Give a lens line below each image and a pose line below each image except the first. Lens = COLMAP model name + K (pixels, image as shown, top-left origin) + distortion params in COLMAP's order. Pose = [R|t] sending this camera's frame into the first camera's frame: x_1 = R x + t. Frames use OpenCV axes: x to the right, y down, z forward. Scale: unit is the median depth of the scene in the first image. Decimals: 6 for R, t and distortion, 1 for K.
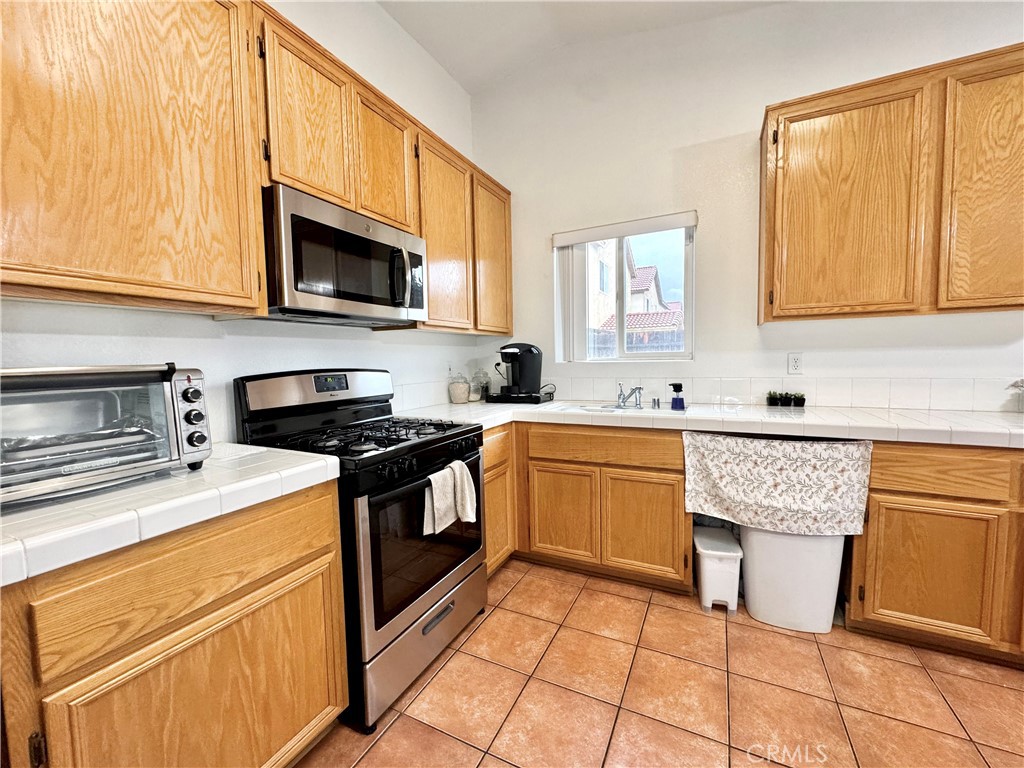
lens RADIAL K [[408.4, 0, 512.9], [0, 408.4, 383.5], [0, 0, 1]] dist [-0.007638, 0.000329]
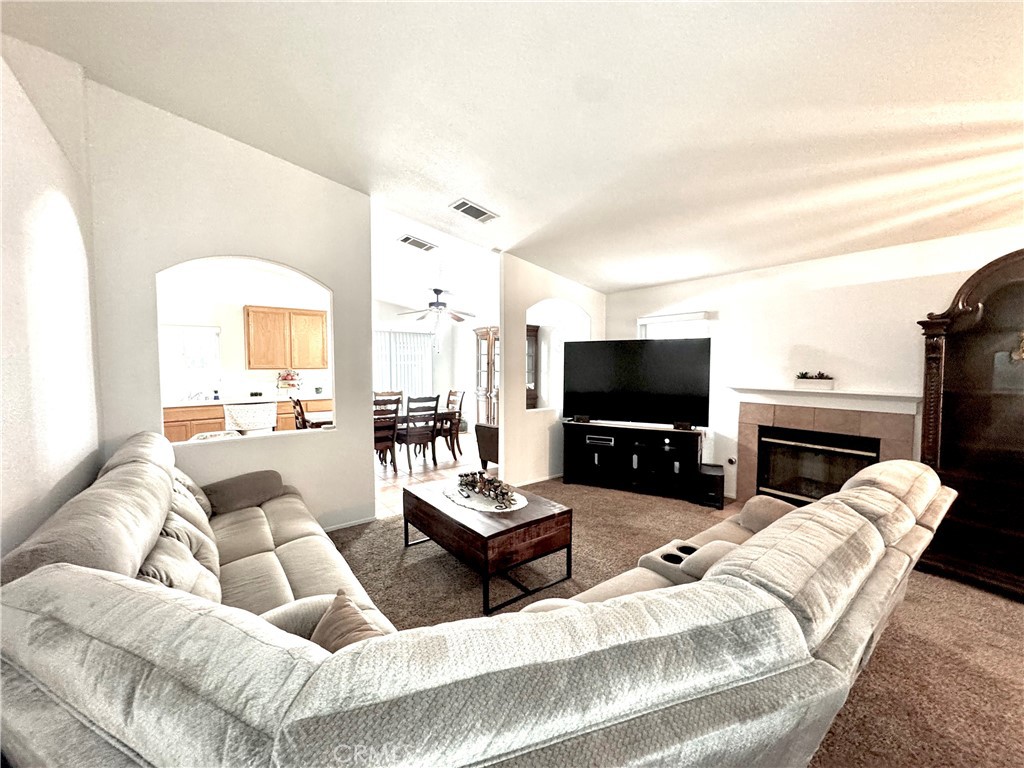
lens RADIAL K [[408.4, 0, 509.1], [0, 408.4, 383.5], [0, 0, 1]] dist [-0.007638, 0.000329]
pose [[0.425063, -0.024391, 0.904835, -1.401987], [0.048374, 0.998820, 0.004200, 0.044605], [-0.903870, 0.041985, 0.425742, -2.205239]]
